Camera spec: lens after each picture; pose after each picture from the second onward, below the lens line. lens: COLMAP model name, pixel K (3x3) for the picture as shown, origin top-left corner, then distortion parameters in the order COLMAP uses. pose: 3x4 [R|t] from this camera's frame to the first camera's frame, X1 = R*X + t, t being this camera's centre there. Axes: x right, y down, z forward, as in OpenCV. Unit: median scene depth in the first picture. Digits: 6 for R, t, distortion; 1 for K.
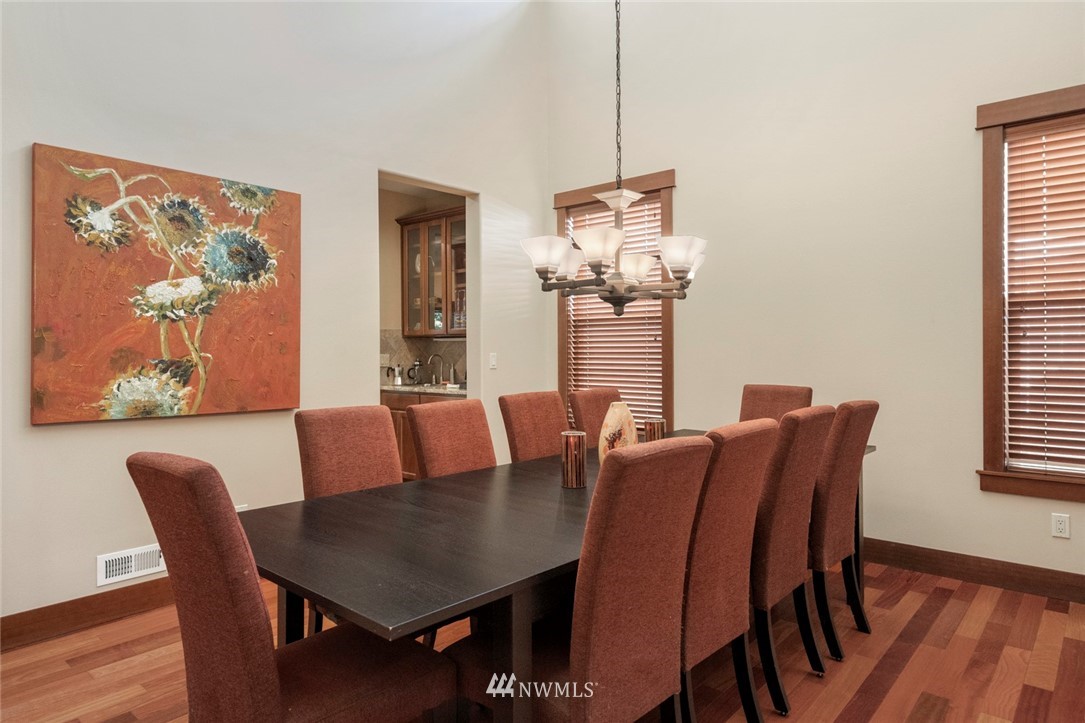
lens RADIAL K [[654.6, 0, 538.9], [0, 654.6, 350.3], [0, 0, 1]] dist [0.003437, 0.002132]
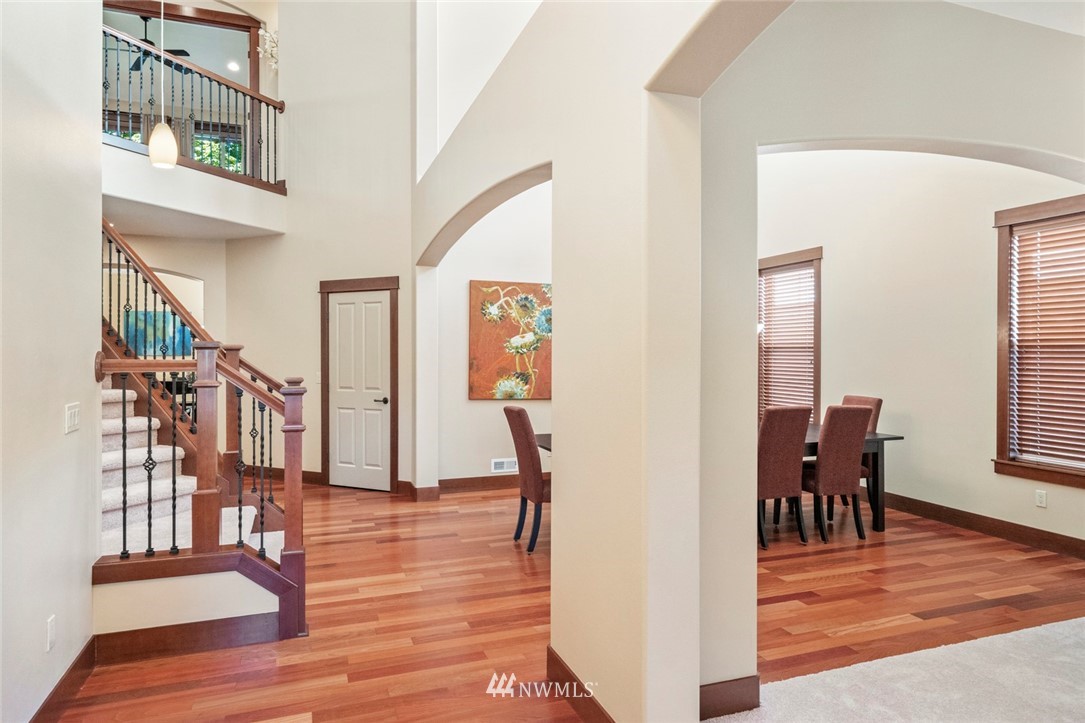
lens RADIAL K [[654.6, 0, 542.5], [0, 654.6, 356.8], [0, 0, 1]] dist [0.003437, 0.002132]
pose [[0.877976, 0.011396, -0.478569, 0.505209], [-0.007245, 0.999918, 0.010520, -0.057461], [0.478650, -0.005769, 0.877987, -0.811315]]
